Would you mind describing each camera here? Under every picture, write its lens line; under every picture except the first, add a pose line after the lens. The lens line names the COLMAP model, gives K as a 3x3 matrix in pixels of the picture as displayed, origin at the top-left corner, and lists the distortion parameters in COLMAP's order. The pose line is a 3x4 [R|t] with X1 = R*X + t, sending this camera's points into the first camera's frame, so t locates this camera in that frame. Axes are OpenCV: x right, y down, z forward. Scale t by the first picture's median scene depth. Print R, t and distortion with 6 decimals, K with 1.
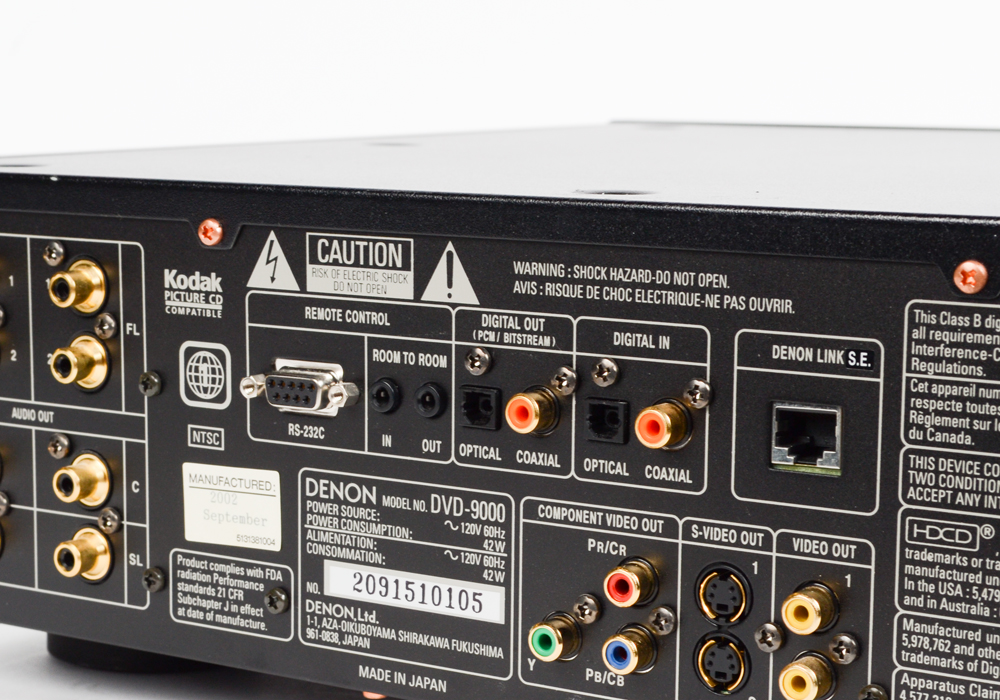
lens RADIAL K [[2313.9, 0, 500.0], [0, 2313.9, 350.0], [0, 0, 1]] dist [-0.015192, 0.131149]
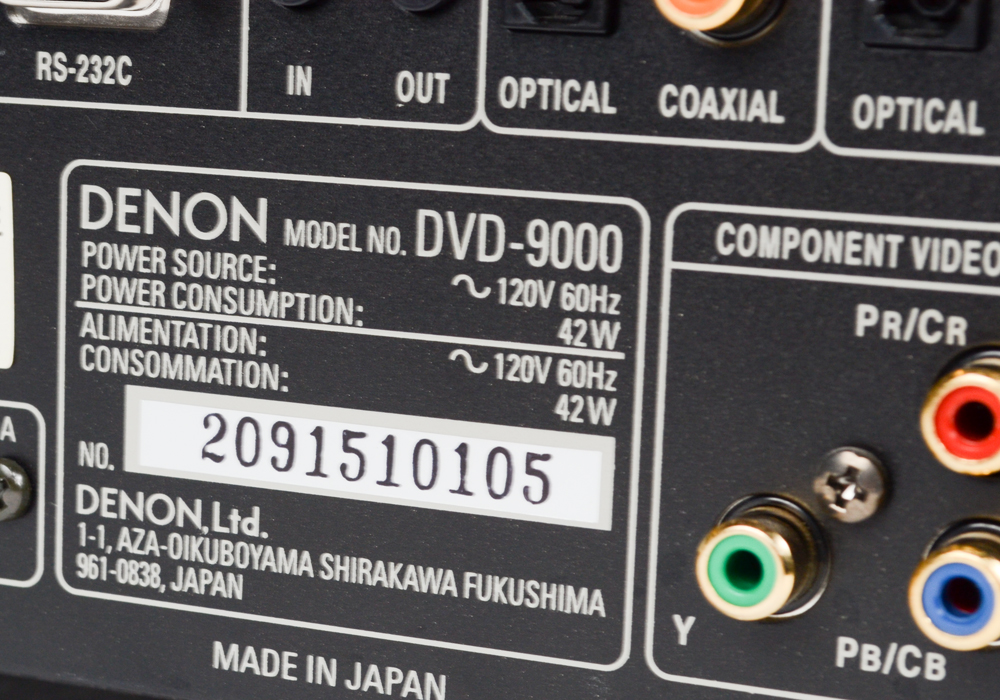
lens RADIAL K [[2497.7, 0, 617.8], [0, 2497.7, 350.5], [0, 0, 1]] dist [0.007860, -0.002167]
pose [[0.979998, 0.005587, 0.198930, -0.080429], [-0.009211, 0.999808, 0.017299, 0.077712], [-0.198795, -0.018785, 0.979861, 0.561574]]
